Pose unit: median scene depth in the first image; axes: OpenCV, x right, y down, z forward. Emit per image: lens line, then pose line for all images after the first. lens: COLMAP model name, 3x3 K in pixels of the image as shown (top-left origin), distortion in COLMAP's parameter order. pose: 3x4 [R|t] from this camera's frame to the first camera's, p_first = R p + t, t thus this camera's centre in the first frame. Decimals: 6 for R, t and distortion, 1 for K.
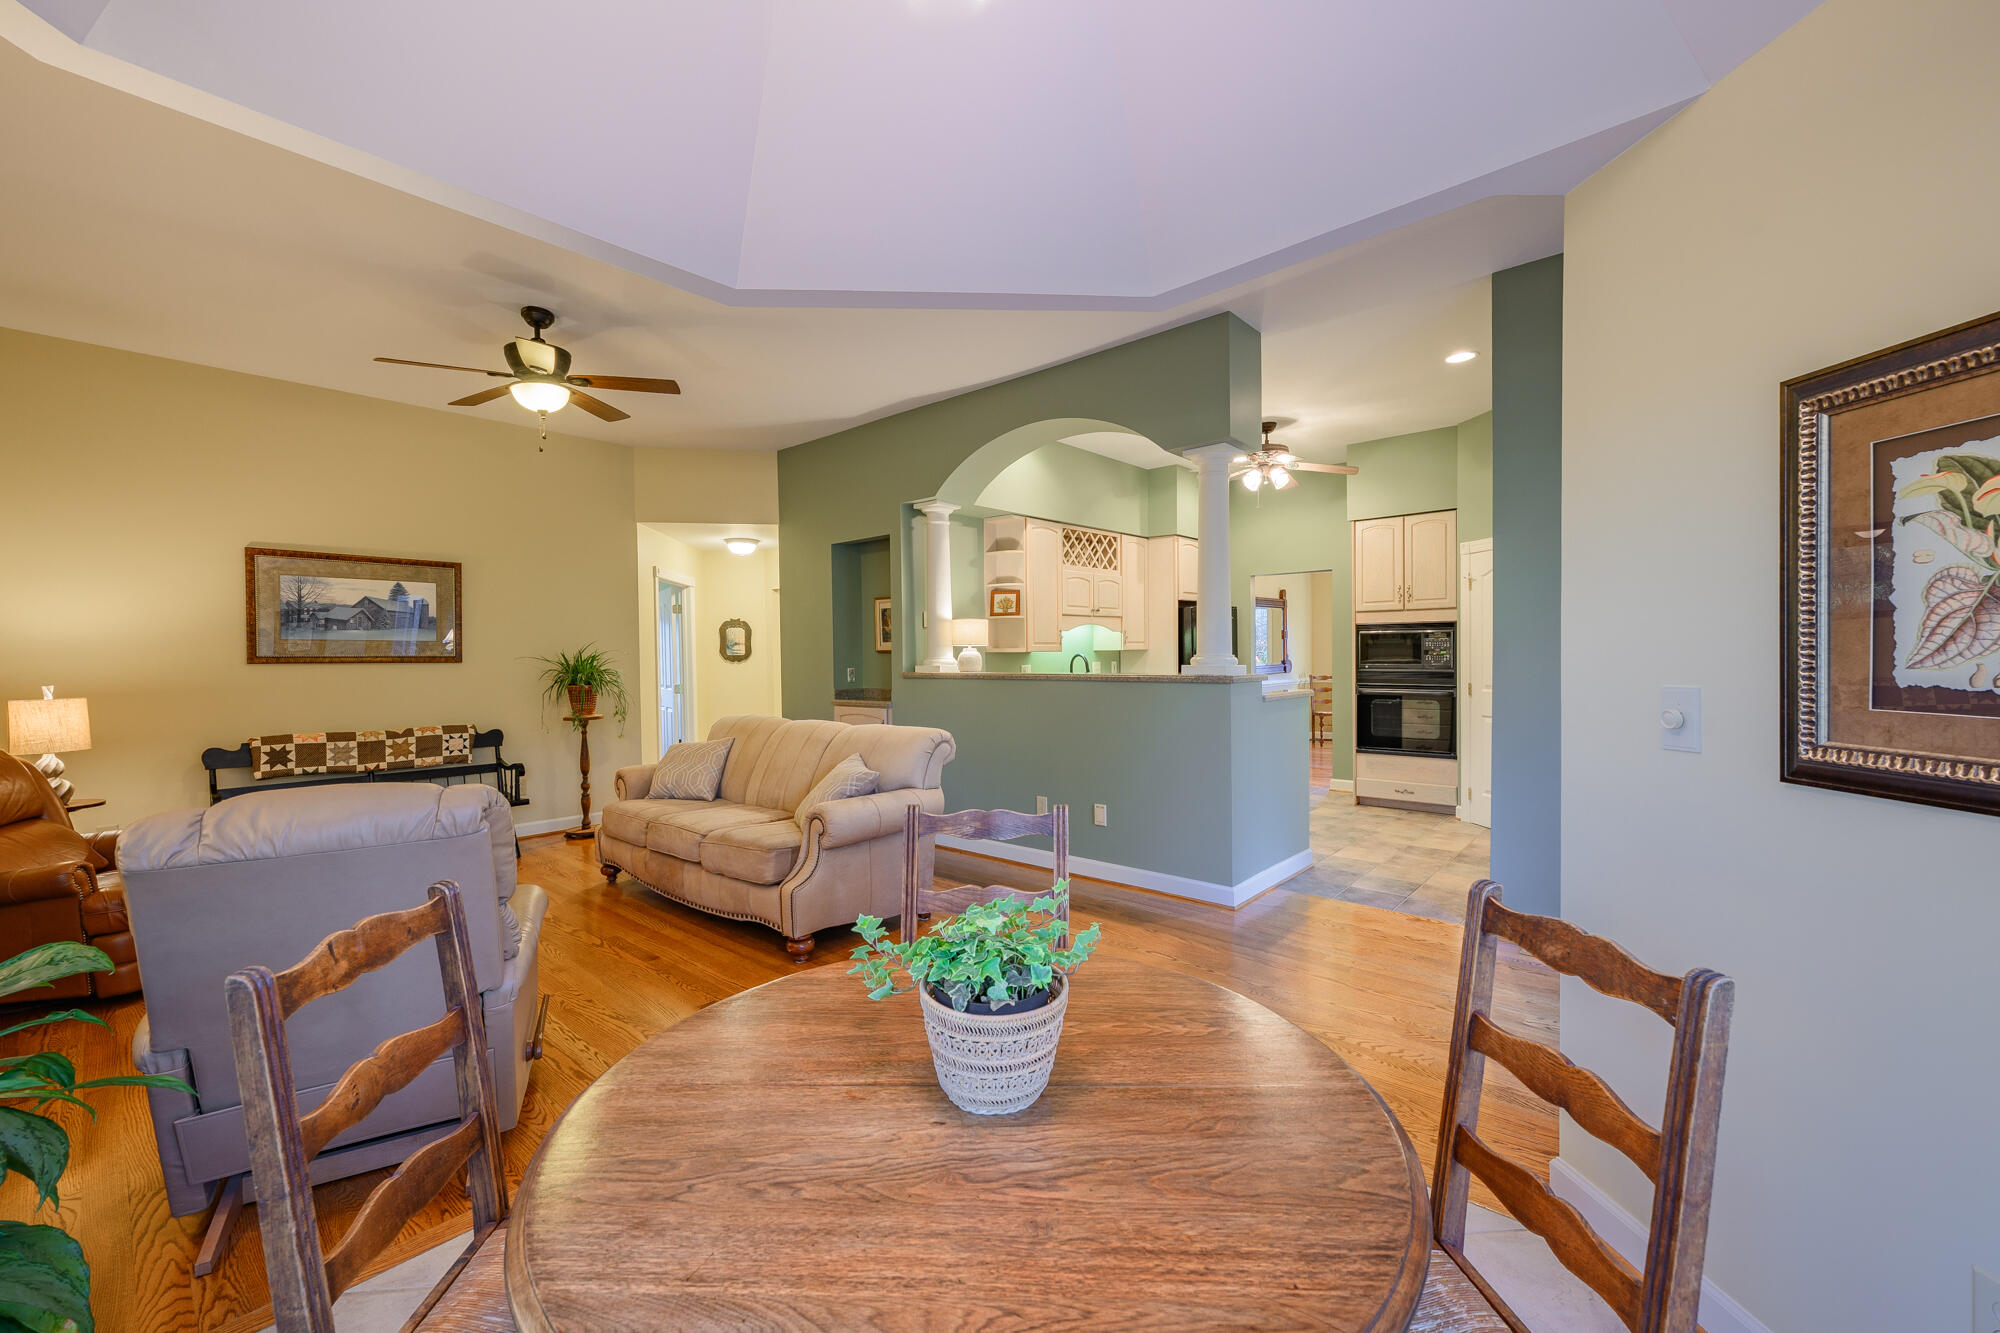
lens RADIAL K [[794.1, 0, 996.3], [0, 794.1, 671.3], [0, 0, 1]] dist [-0.010233, 0.001089]
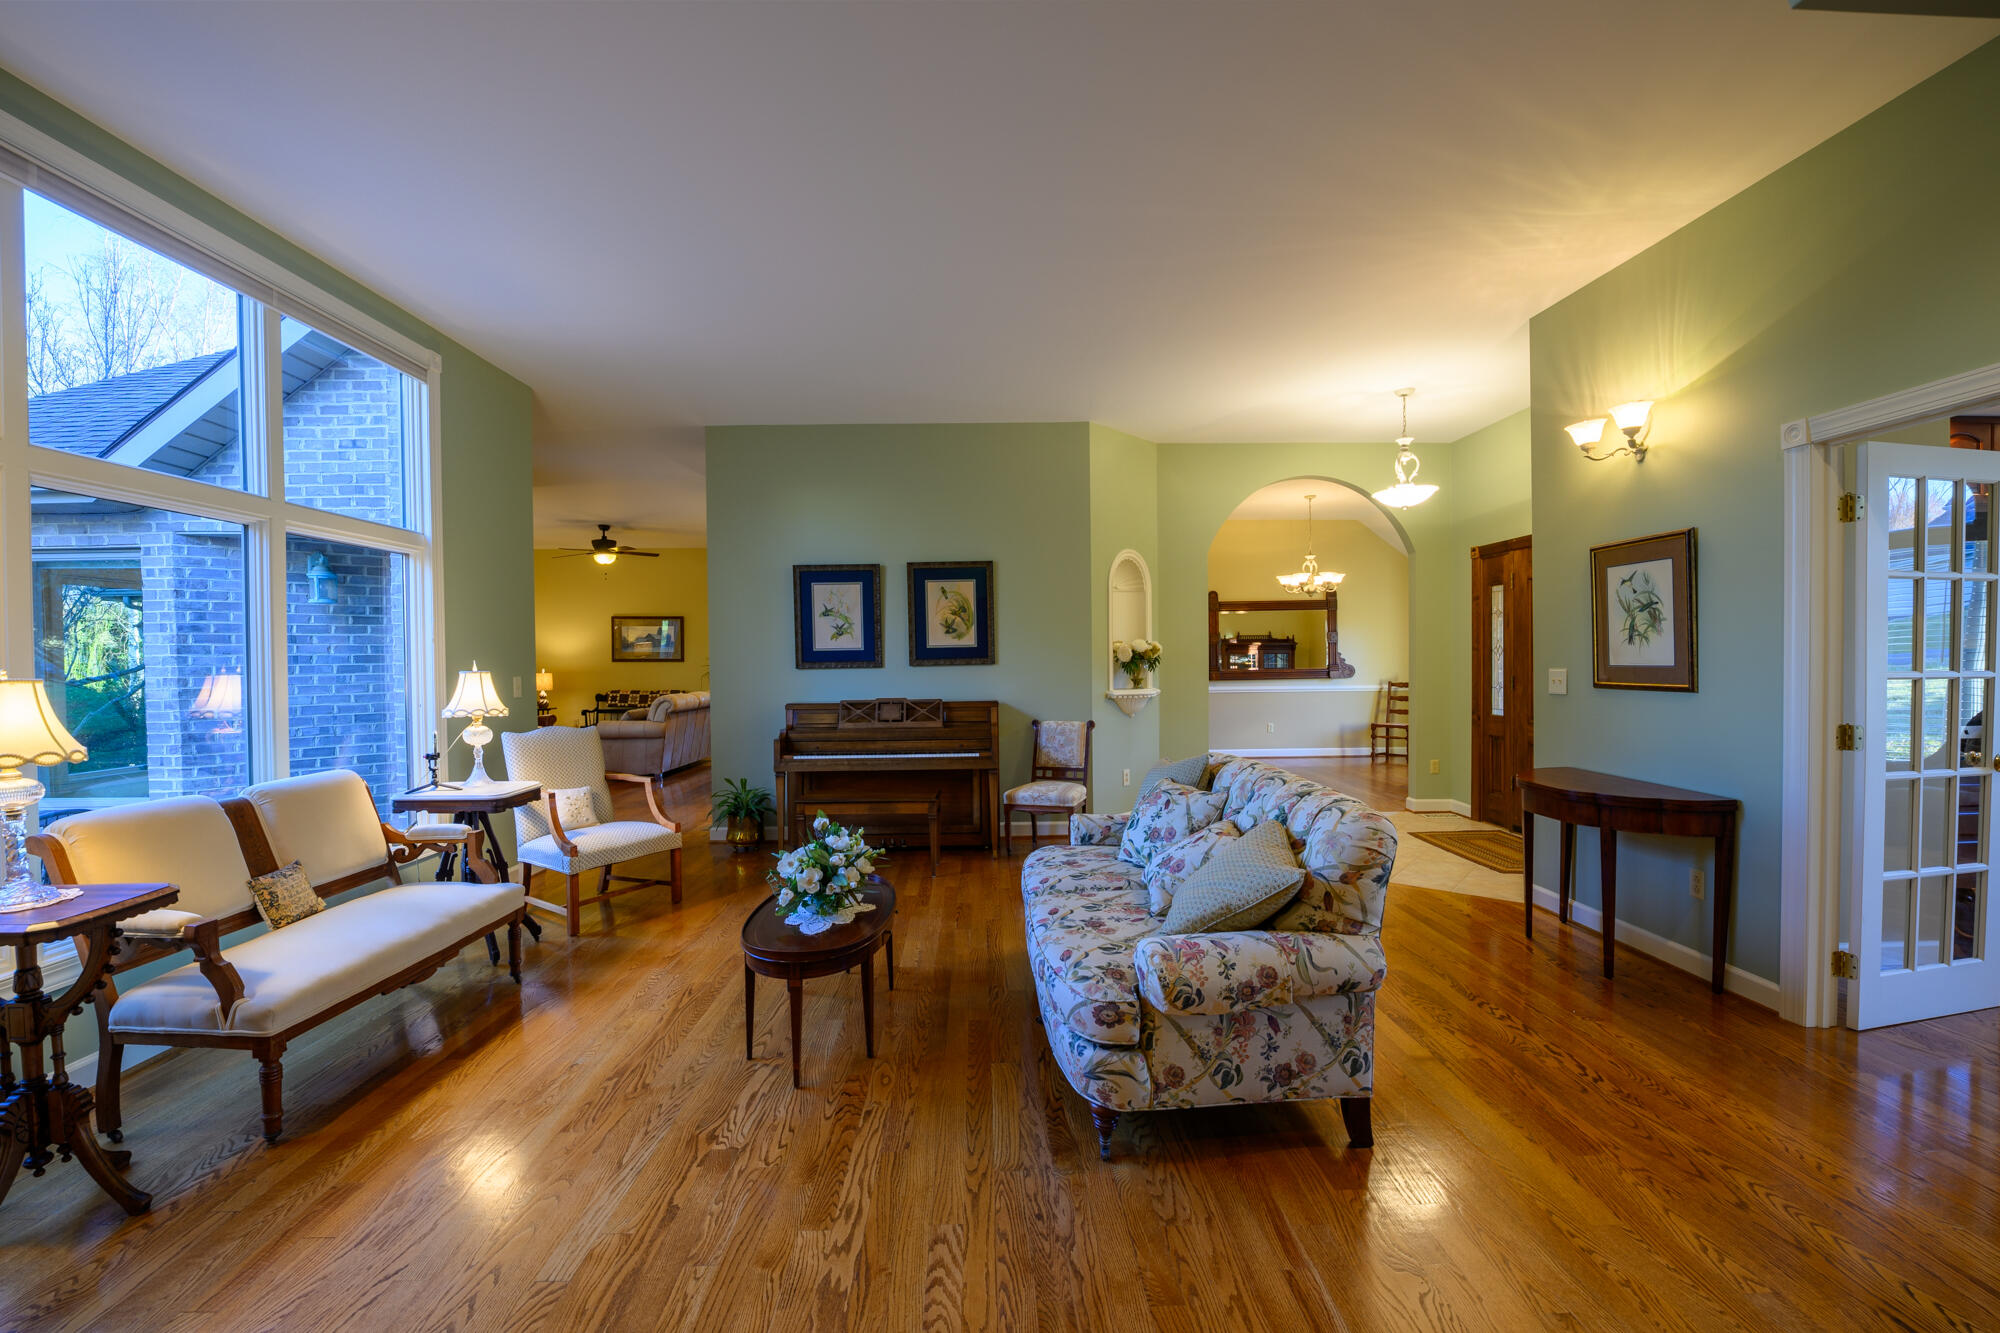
lens RADIAL K [[822.4, 0, 987.5], [0, 822.4, 669.7], [0, 0, 1]] dist [-0.000702, -0.000032]
pose [[0.668862, 0.014308, -0.743249, 1.729842], [-0.014488, 0.999876, 0.006210, -0.016666], [0.743245, 0.006614, 0.668987, 0.110303]]
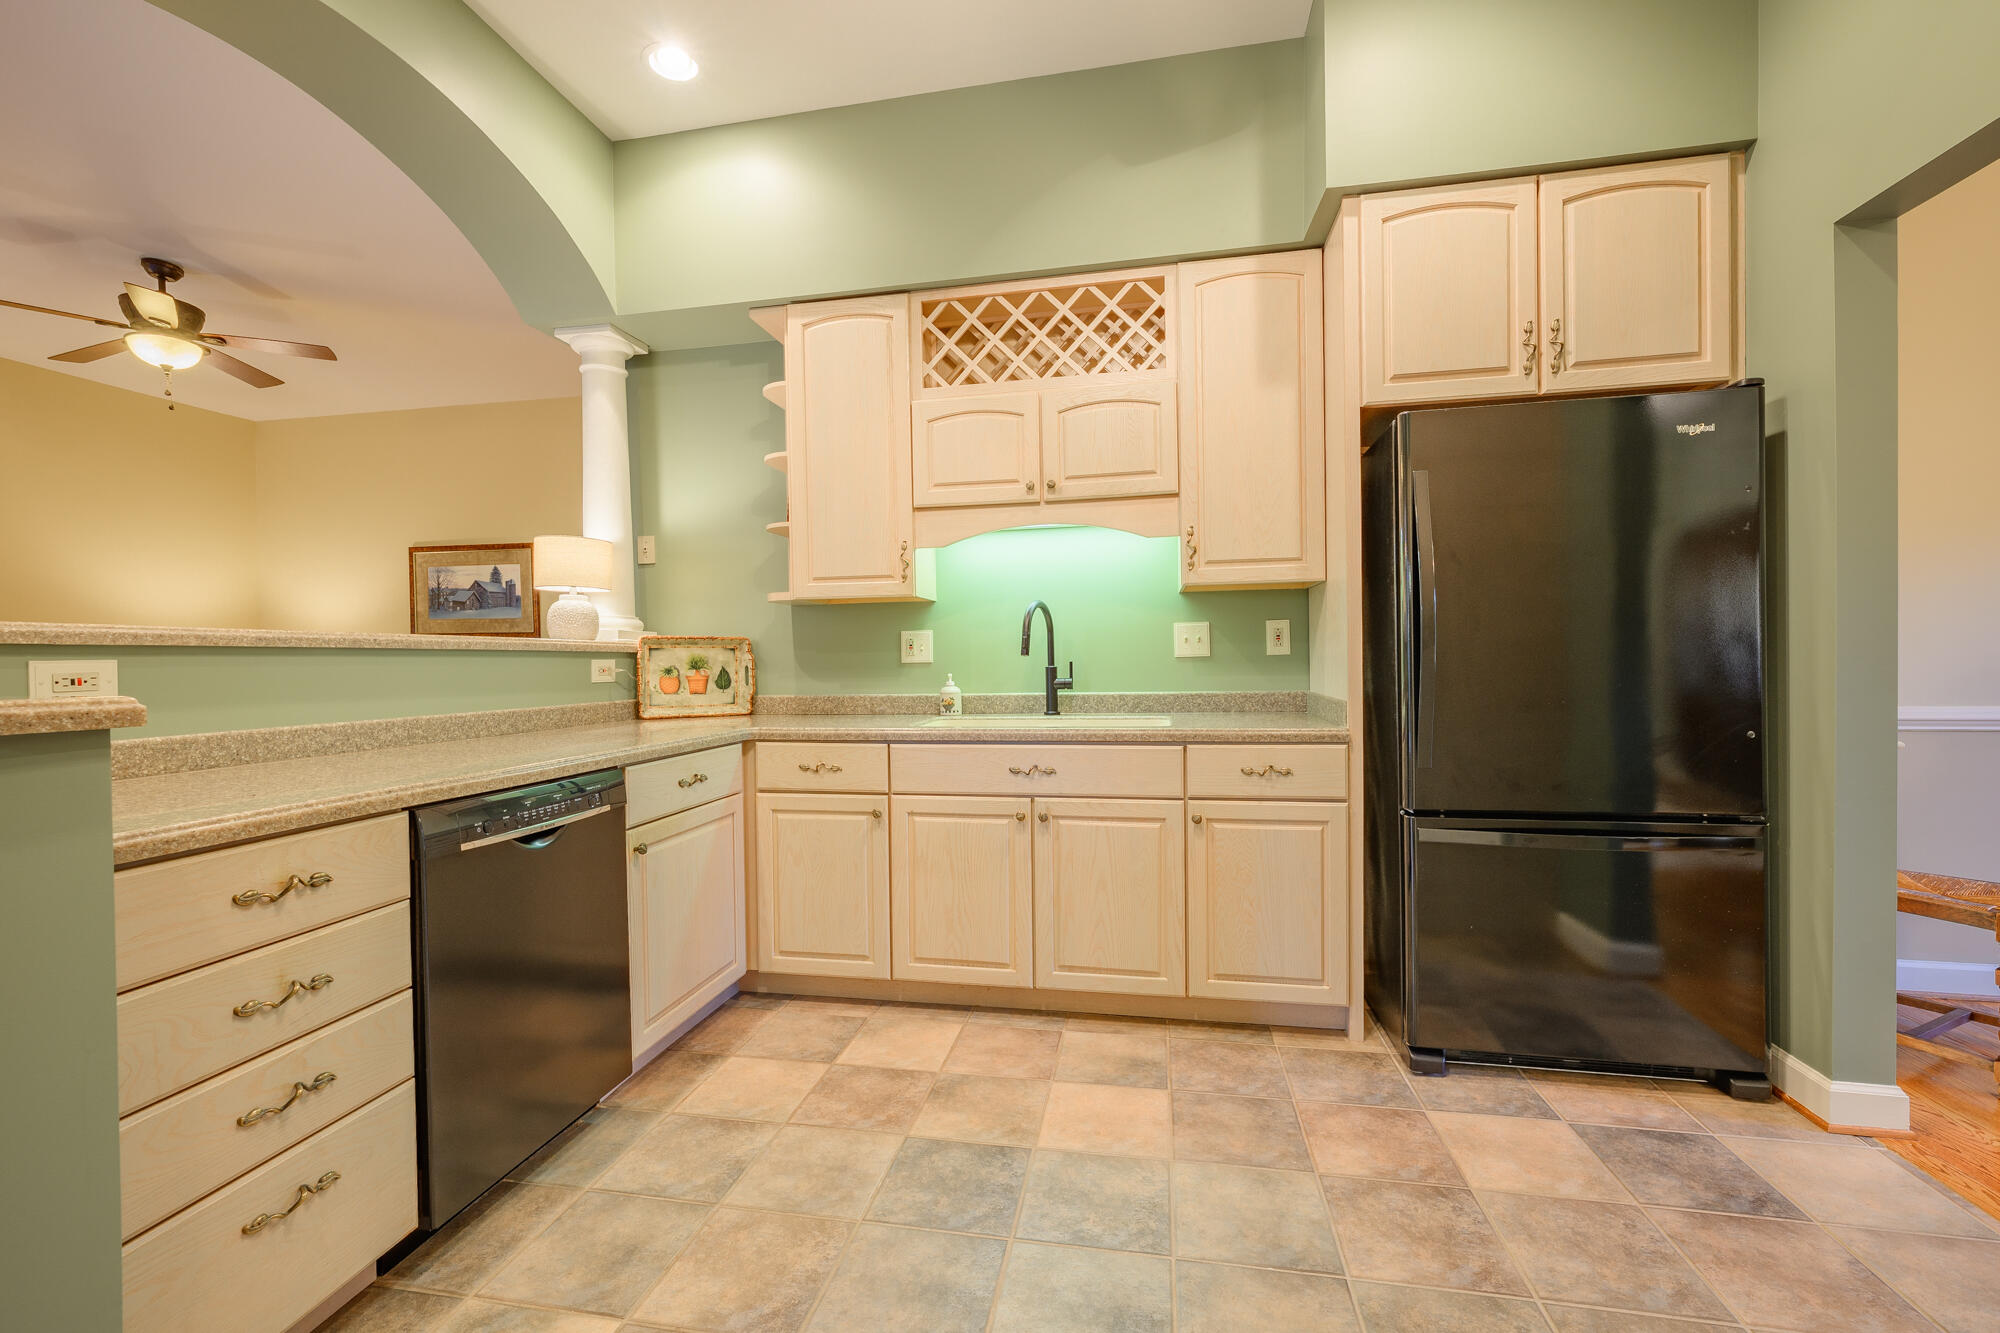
lens RADIAL K [[831.8, 0, 993.8], [0, 831.8, 668.3], [0, 0, 1]] dist [0.007872, 0.000309]
pose [[0.507514, 0.013595, -0.861536, 0.636130], [-0.012466, 0.999887, 0.008434, 0.013436], [0.861553, 0.006459, 0.507626, 1.049514]]
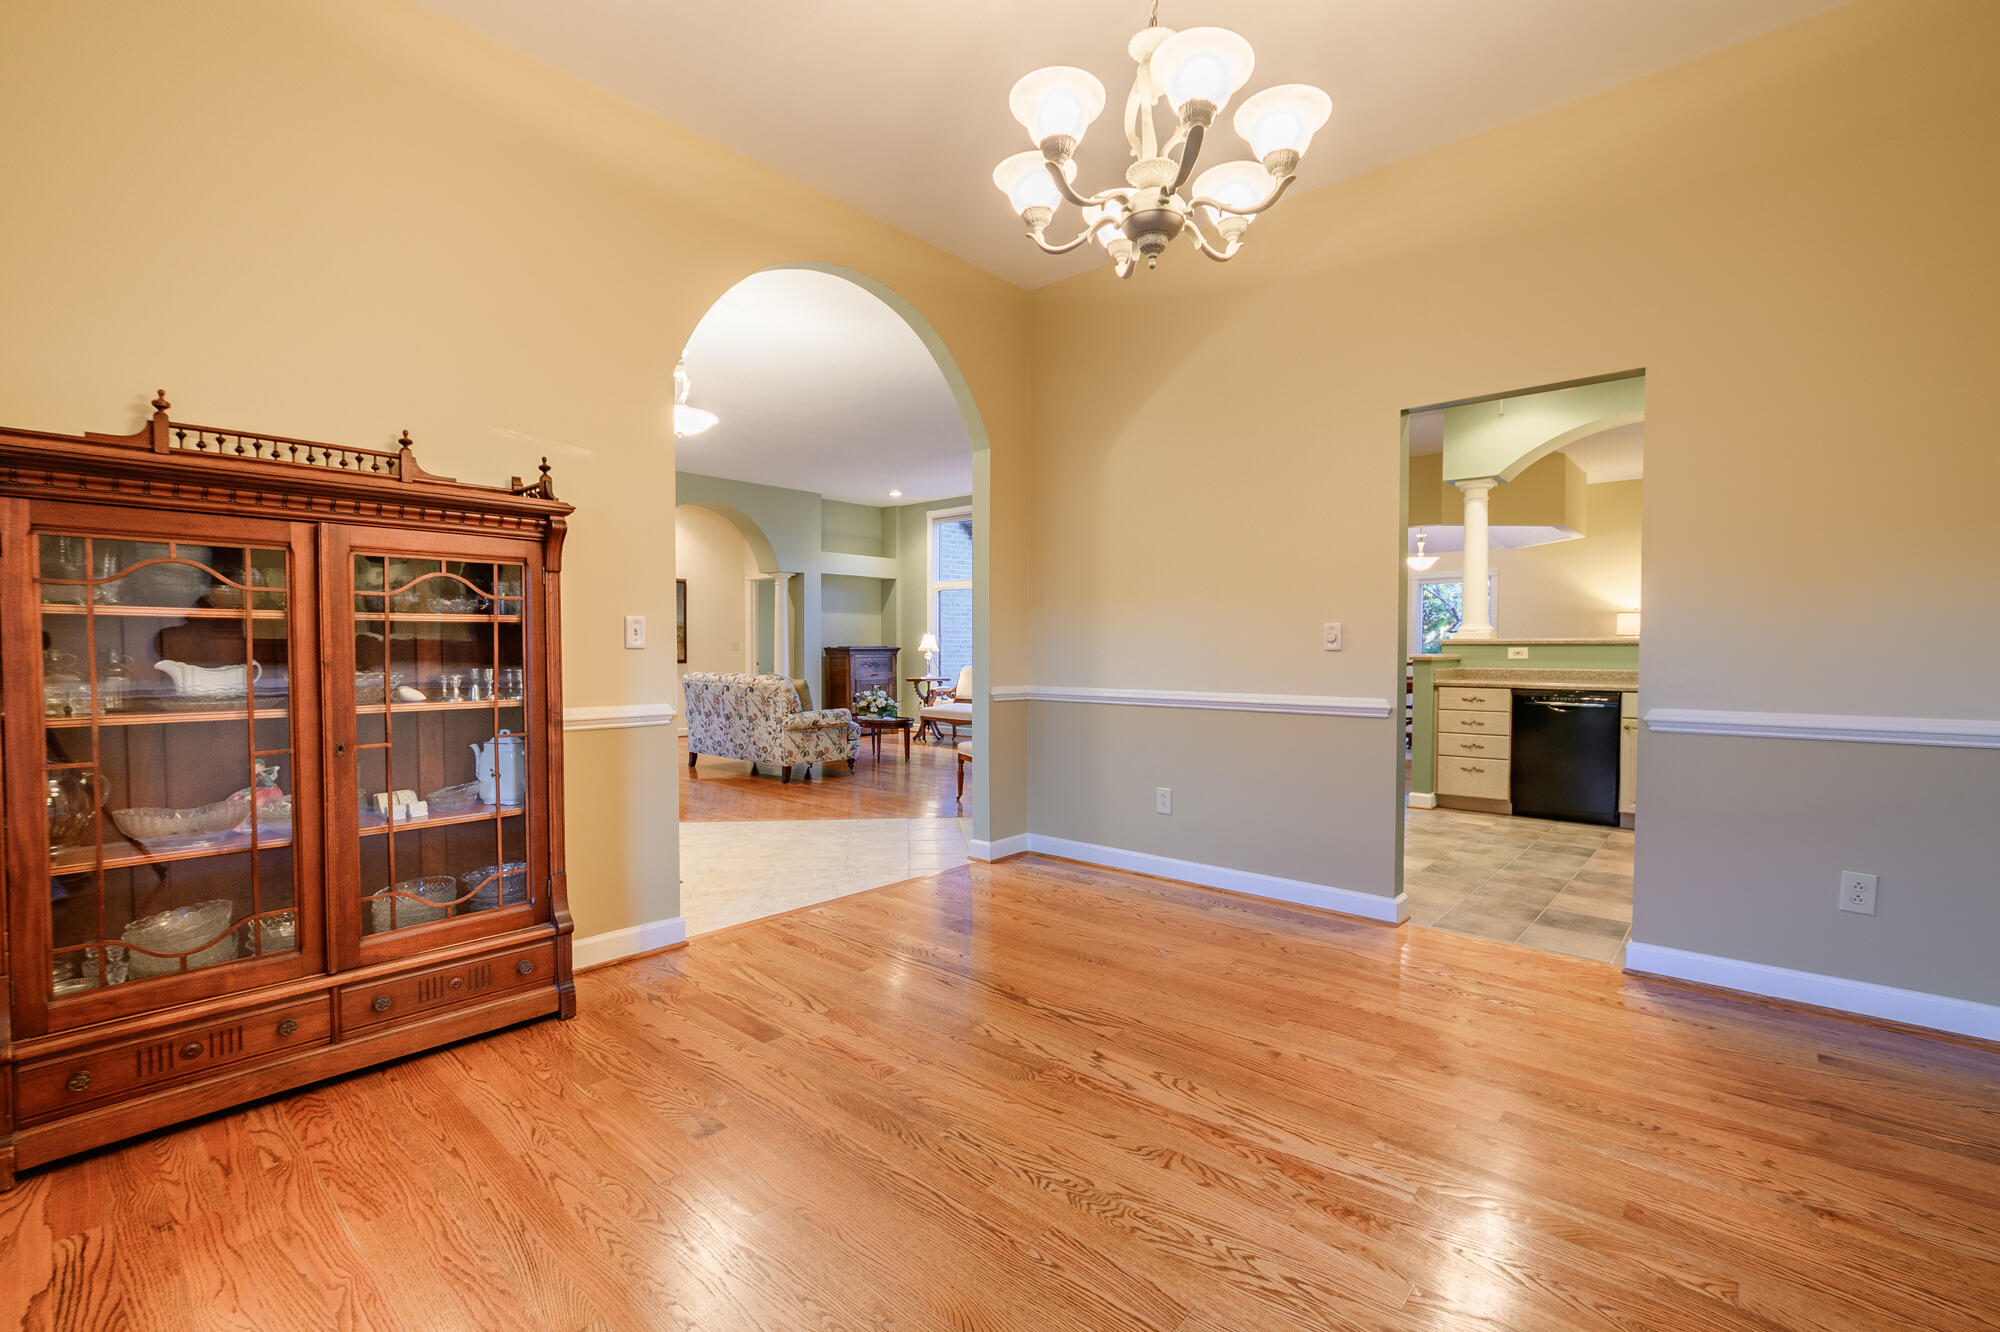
lens RADIAL K [[868.9, 0, 999.6], [0, 868.9, 671.3], [0, 0, 1]] dist [-0.019667, 0.006887]
pose [[-0.999917, 0.009346, 0.008909, 0.942427], [0.009787, 0.998659, 0.050840, -0.019197], [-0.008422, 0.050923, -0.998667, 2.170710]]
